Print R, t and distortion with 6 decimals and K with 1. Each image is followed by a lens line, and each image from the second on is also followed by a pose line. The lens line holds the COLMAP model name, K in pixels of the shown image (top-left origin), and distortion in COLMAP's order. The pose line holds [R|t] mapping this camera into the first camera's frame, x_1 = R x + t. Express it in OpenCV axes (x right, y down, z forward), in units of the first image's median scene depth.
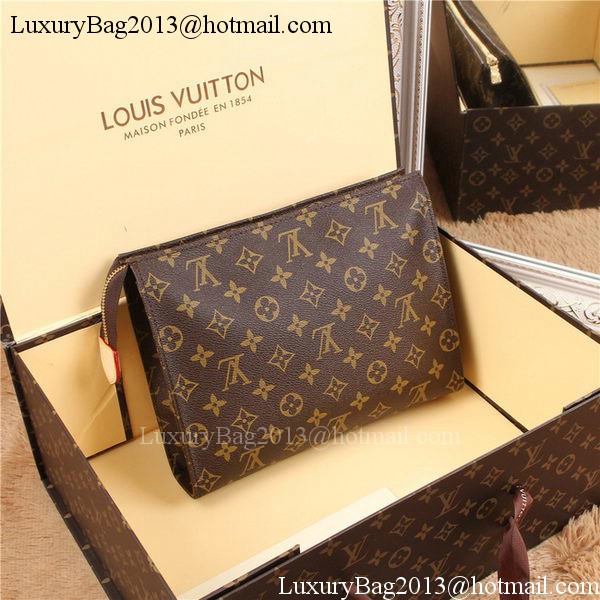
lens RADIAL K [[979.6, 0, 300.0], [0, 979.6, 300.0], [0, 0, 1]] dist [-0.022552, 0.053733]
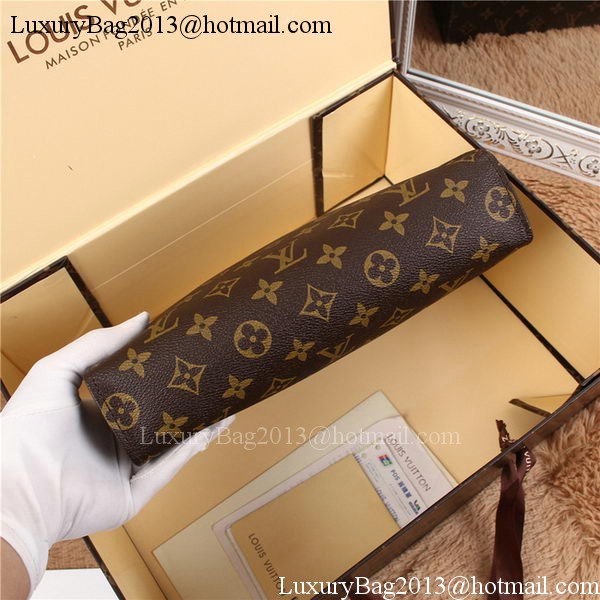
lens RADIAL K [[737.4, 0, 318.0], [0, 737.4, 299.9], [0, 0, 1]] dist [-0.071128, 0.013535]
pose [[0.998659, -0.045711, 0.024304, 0.008016], [0.031582, 0.909901, 0.413623, -0.153135], [-0.041021, -0.412300, 0.910124, 0.265072]]
